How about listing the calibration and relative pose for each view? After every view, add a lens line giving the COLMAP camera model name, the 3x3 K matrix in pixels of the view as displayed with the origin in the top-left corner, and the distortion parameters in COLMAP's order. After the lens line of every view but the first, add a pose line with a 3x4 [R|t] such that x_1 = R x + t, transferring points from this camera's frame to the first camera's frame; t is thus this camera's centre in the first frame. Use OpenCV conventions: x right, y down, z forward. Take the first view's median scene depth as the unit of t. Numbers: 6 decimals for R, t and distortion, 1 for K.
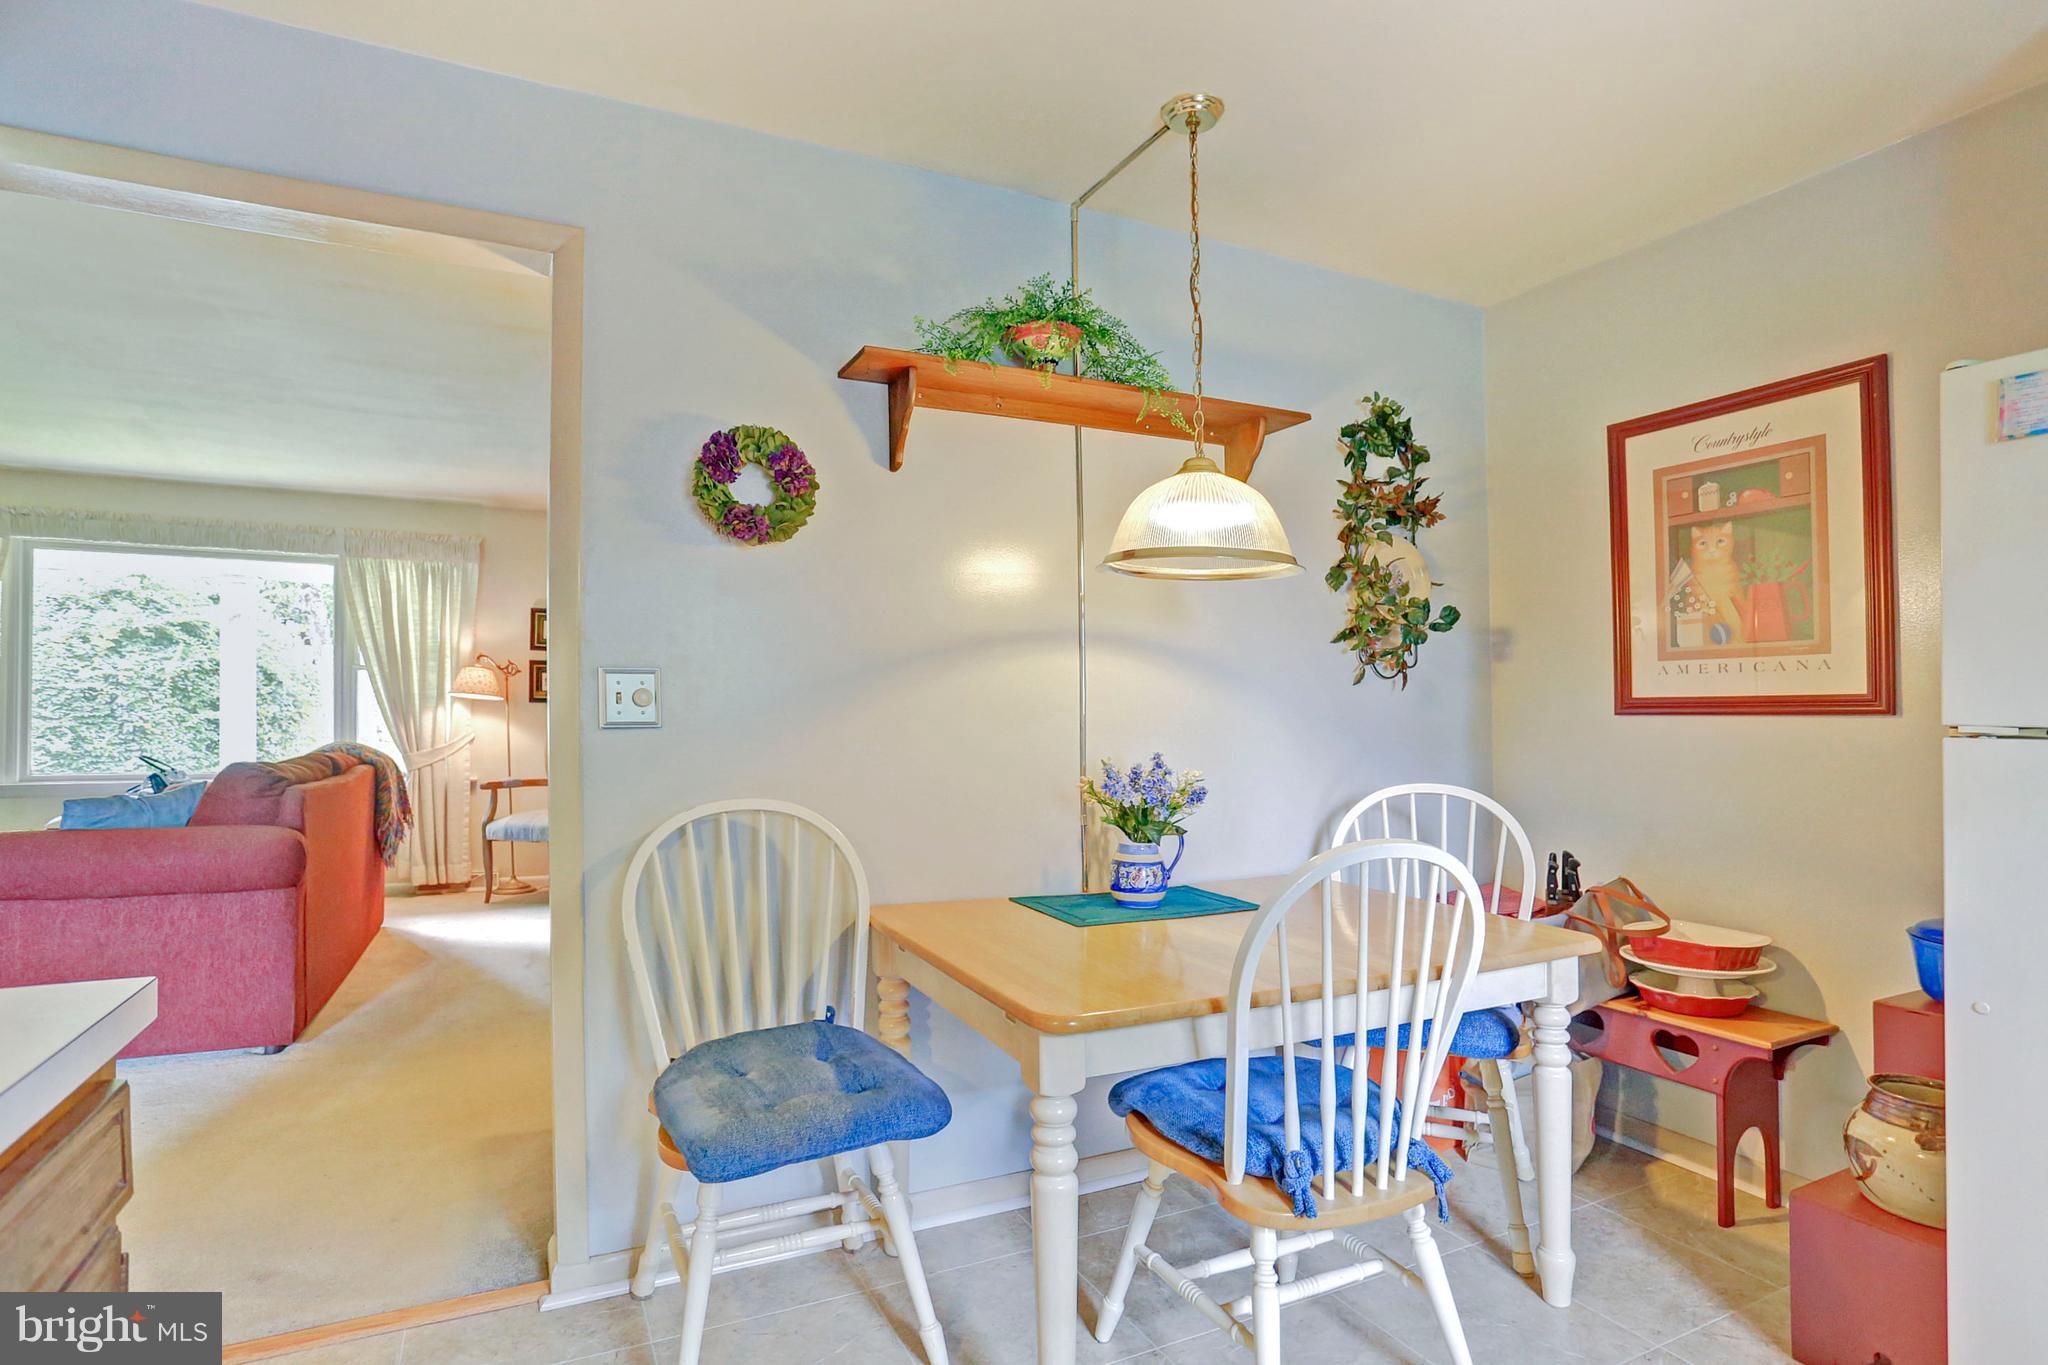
lens RADIAL K [[1045.3, 0, 1076.6], [0, 1045.3, 714.7], [0, 0, 1]] dist [-0.079285, 0.020935]
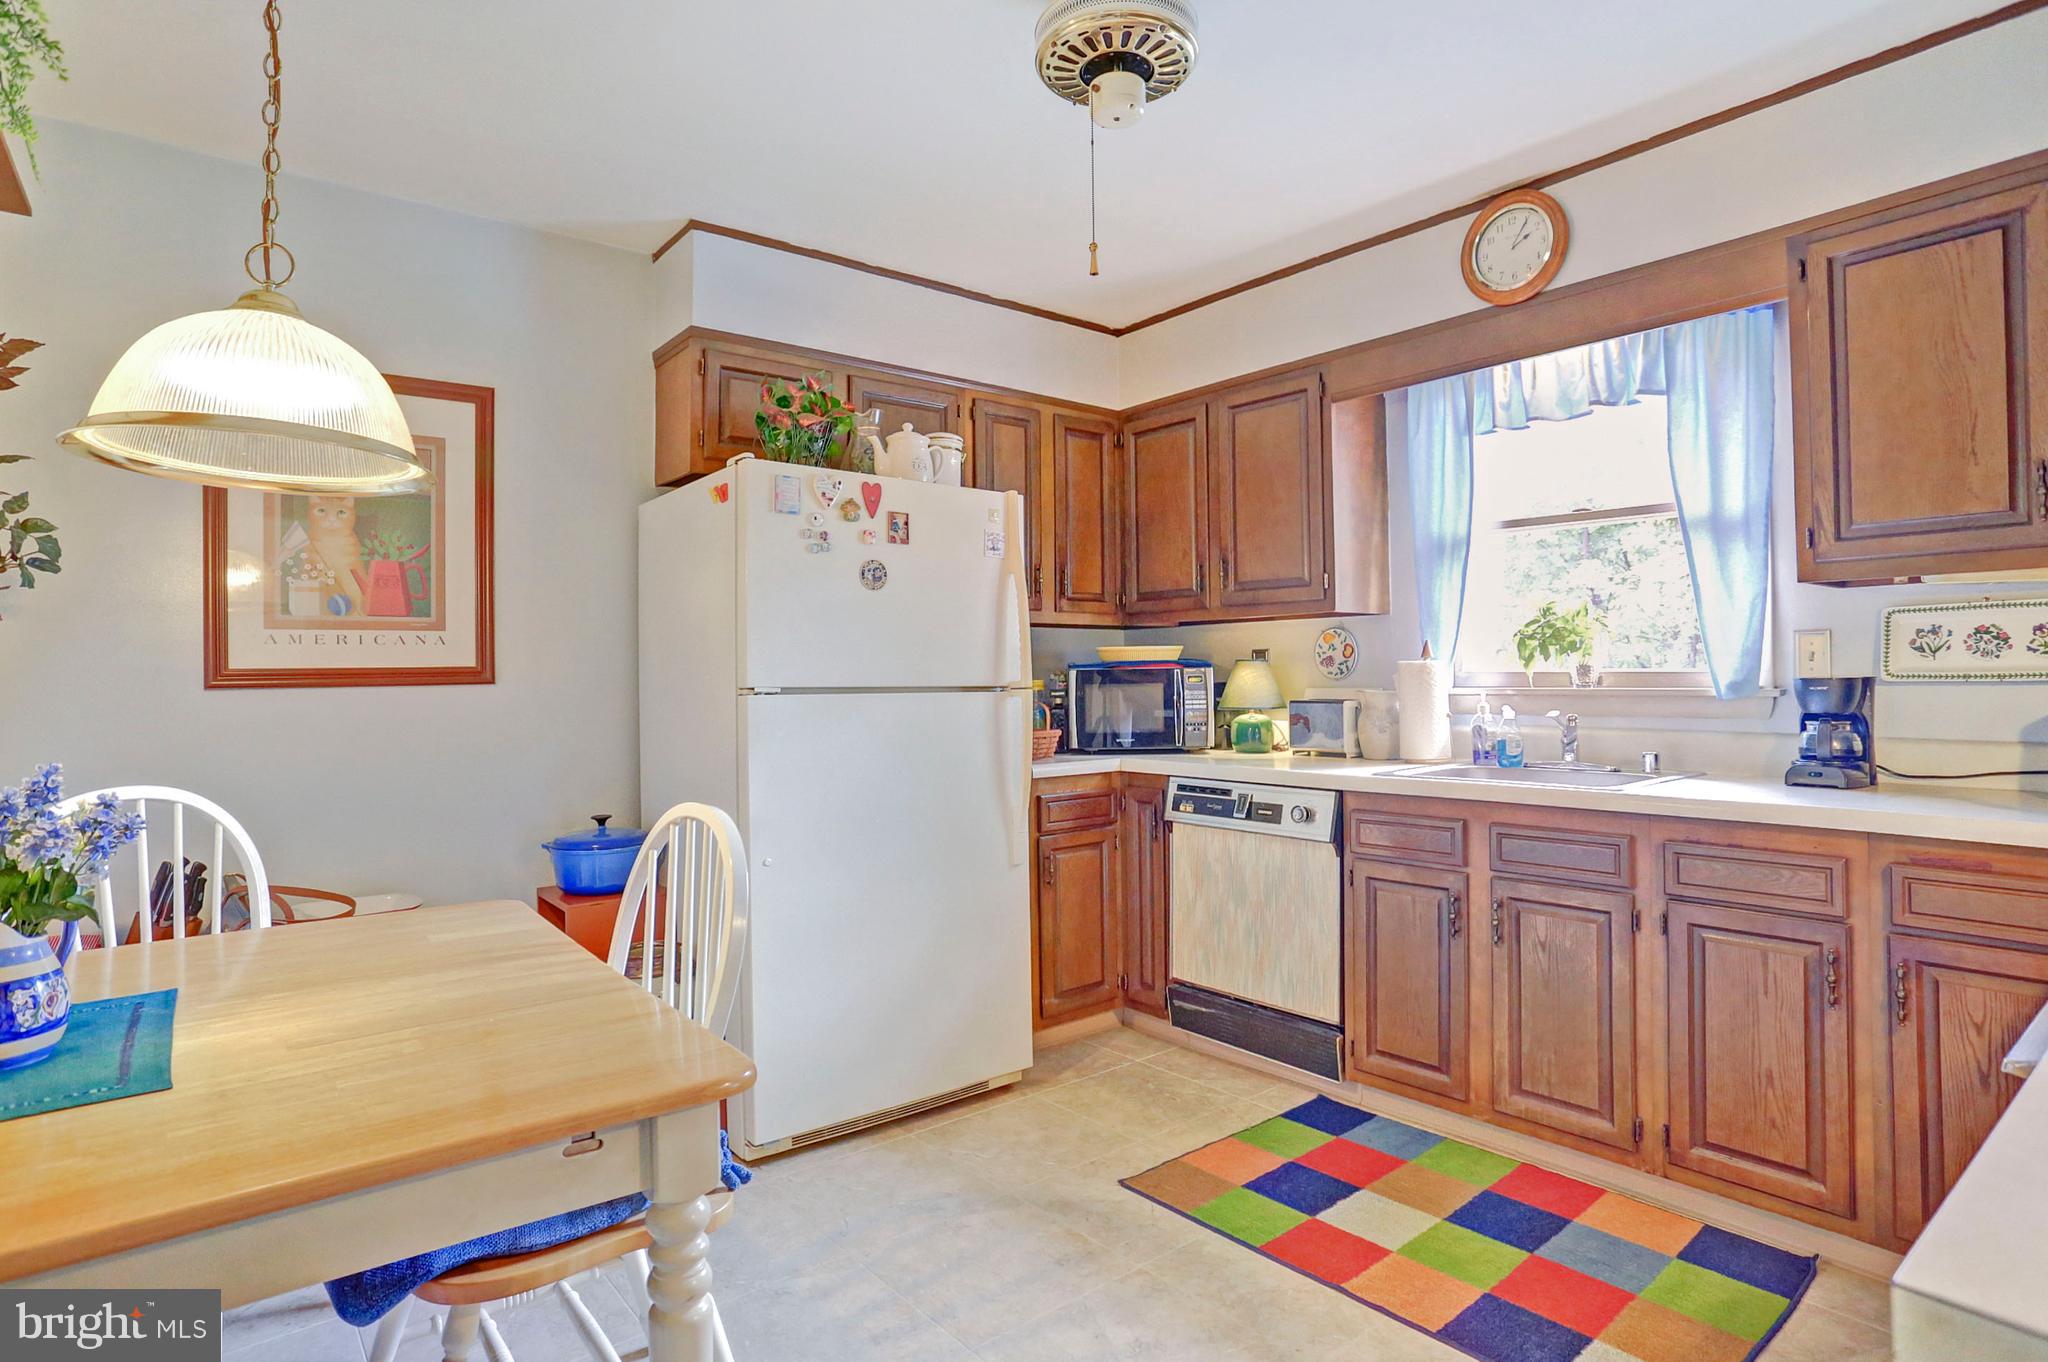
lens RADIAL K [[1045.3, 0, 984.0], [0, 1045.3, 680.1], [0, 0, 1]] dist [-0.079285, 0.020935]
pose [[-0.186762, 0.002548, 0.982402, -0.457149], [0.020126, 0.999797, 0.001233, 0.005224], [-0.982199, 0.020002, -0.186775, 0.565080]]
